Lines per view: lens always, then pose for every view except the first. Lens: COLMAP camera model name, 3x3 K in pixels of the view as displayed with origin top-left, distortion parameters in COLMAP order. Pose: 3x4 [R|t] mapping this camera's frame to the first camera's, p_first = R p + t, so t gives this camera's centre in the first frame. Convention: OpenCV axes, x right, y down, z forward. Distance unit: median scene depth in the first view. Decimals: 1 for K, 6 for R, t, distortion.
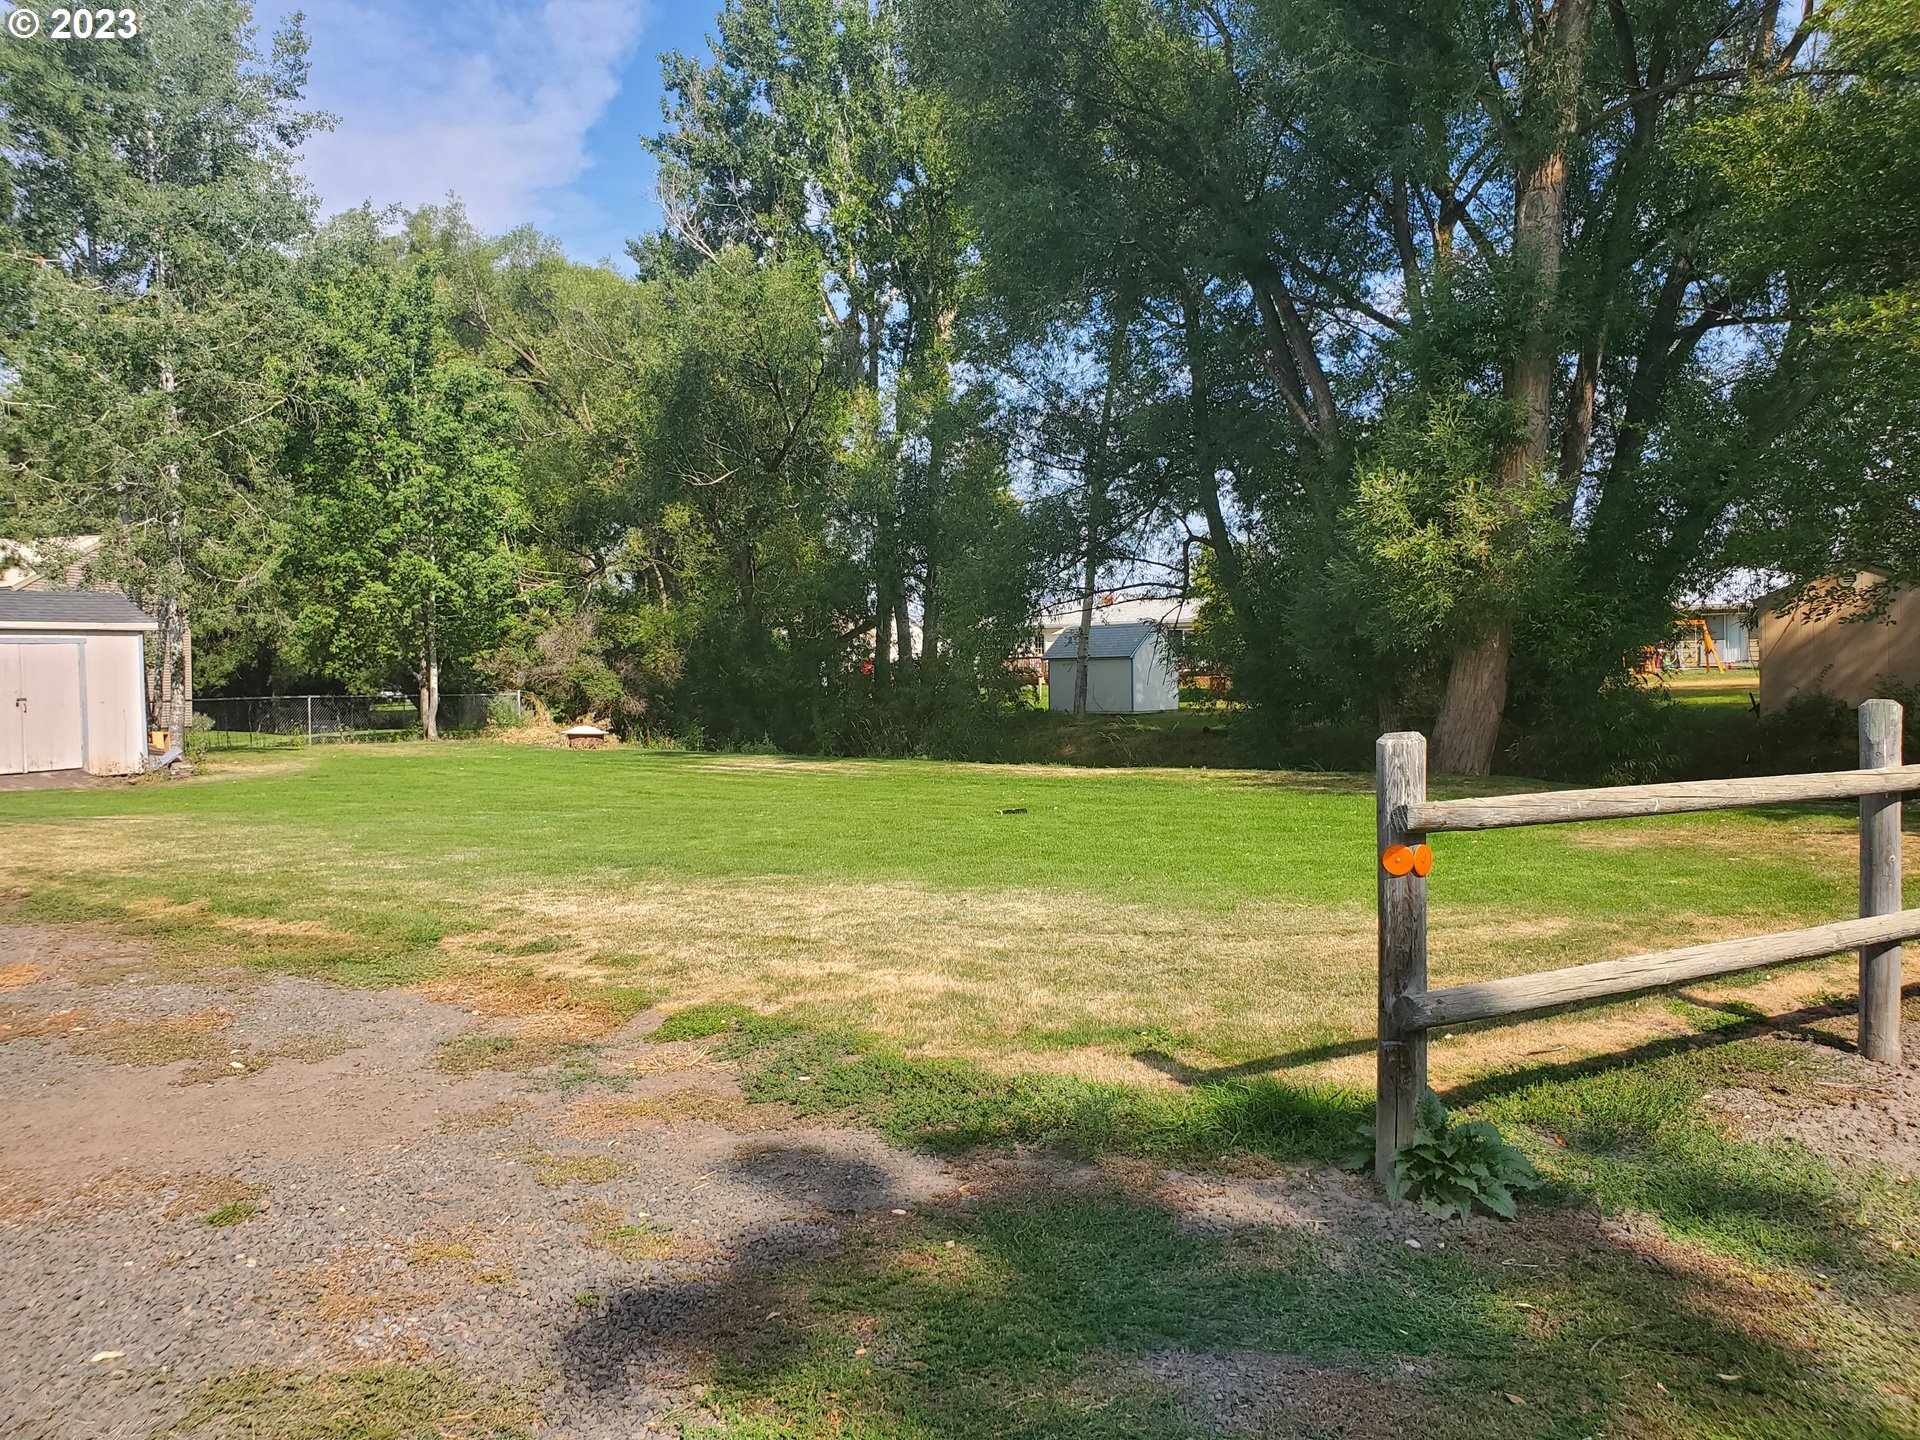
lens RADIAL K [[1470.5, 0, 968.0], [0, 1470.5, 695.0], [0, 0, 1]] dist [0.007911, -0.010186]
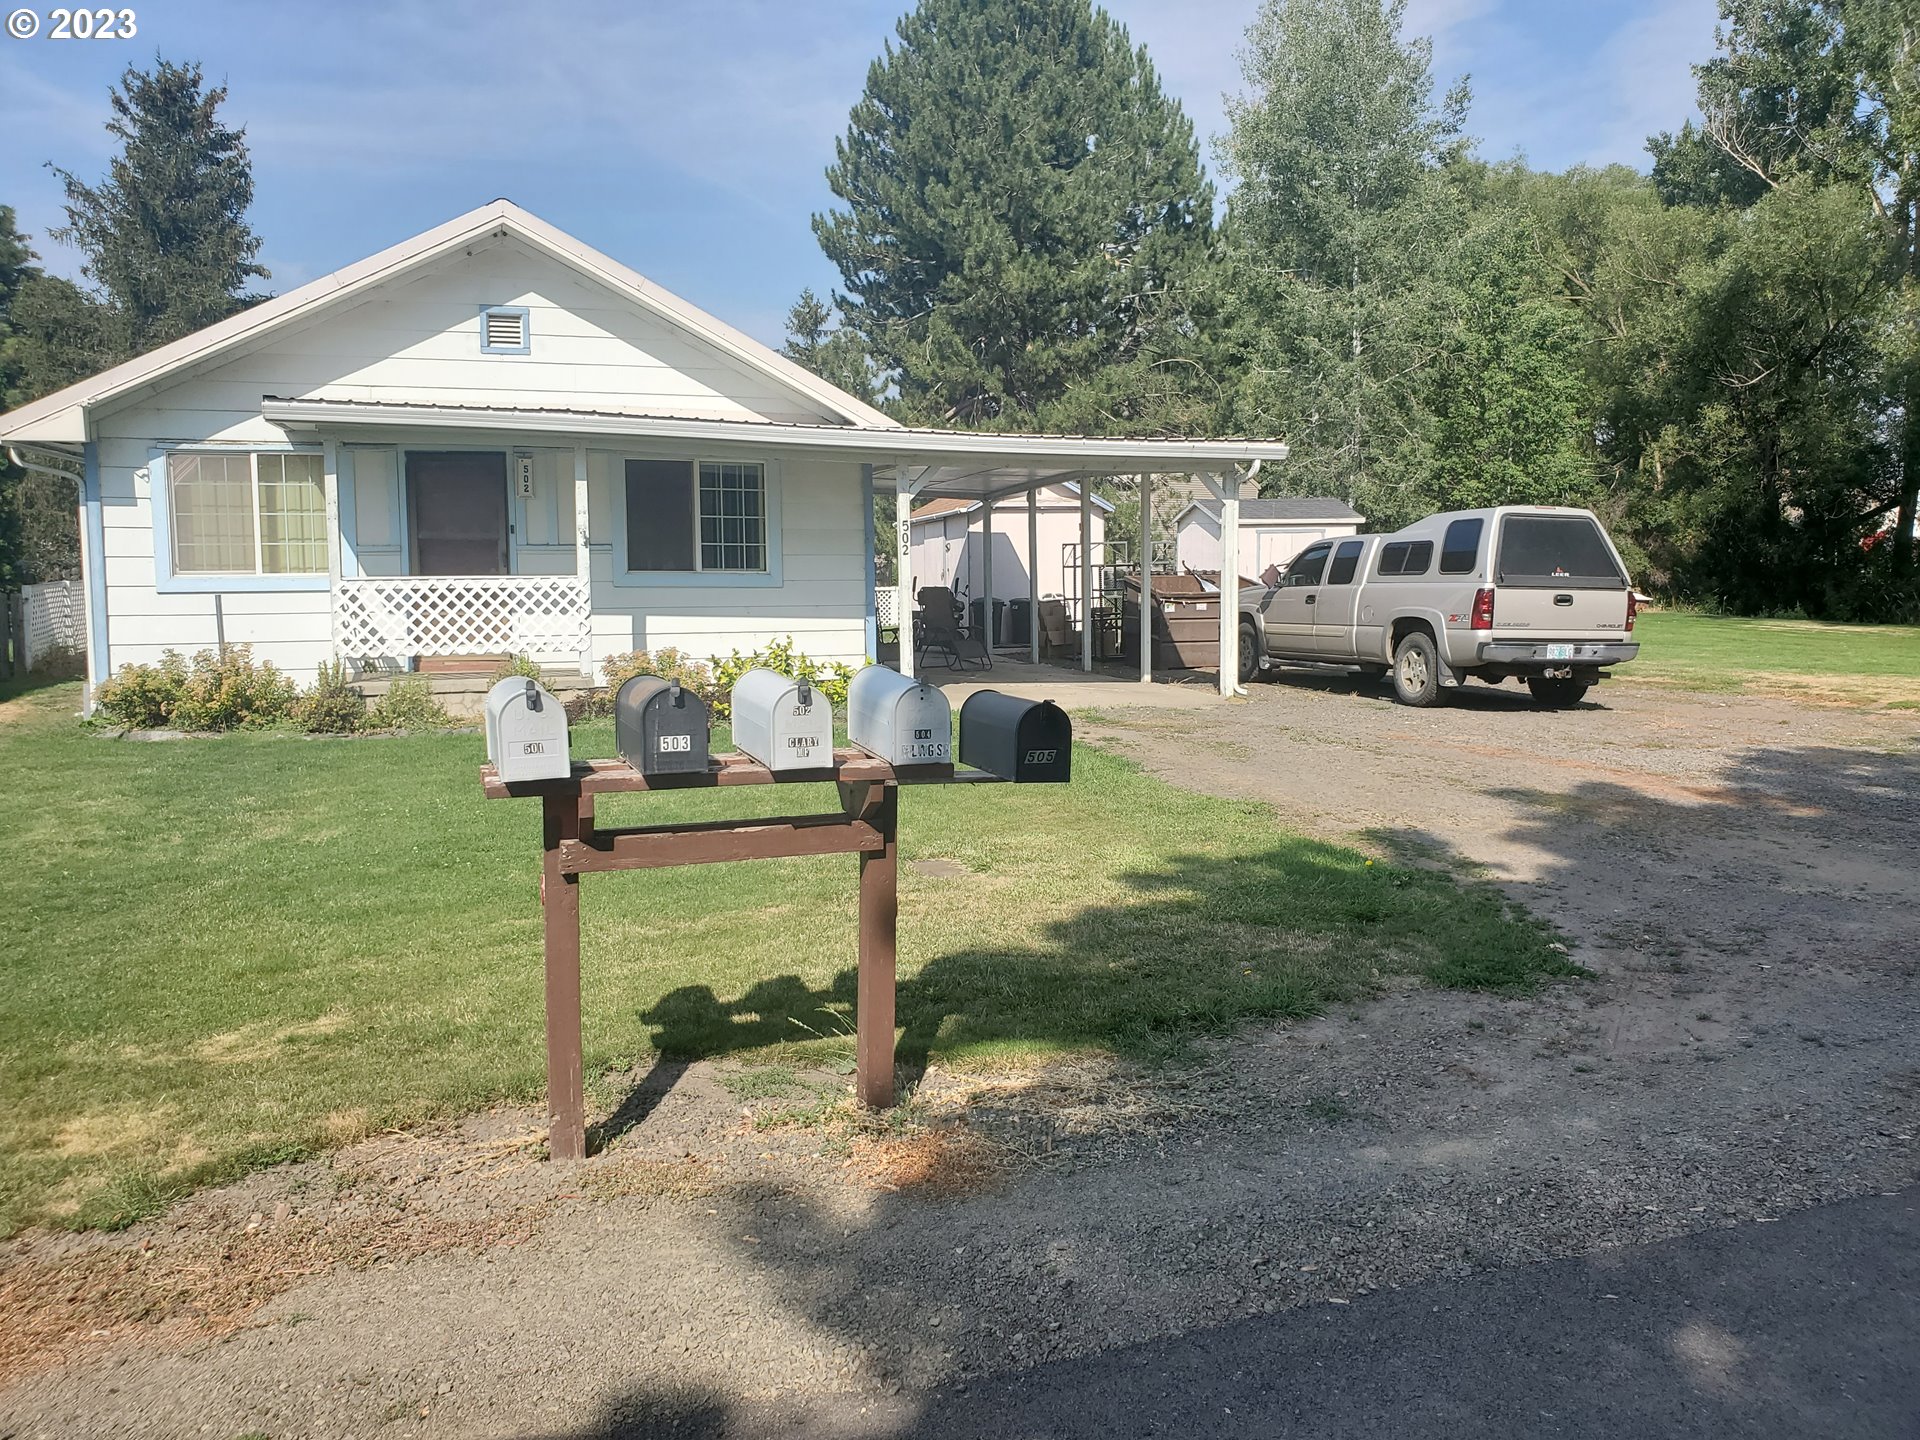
lens RADIAL K [[1470.5, 0, 958.8], [0, 1470.5, 711.8], [0, 0, 1]] dist [0.007911, -0.010186]
pose [[0.820523, 0.072421, -0.567007, -0.012170], [-0.013132, 0.994068, 0.107964, -0.005926], [0.571463, -0.081141, 0.816607, -0.364190]]
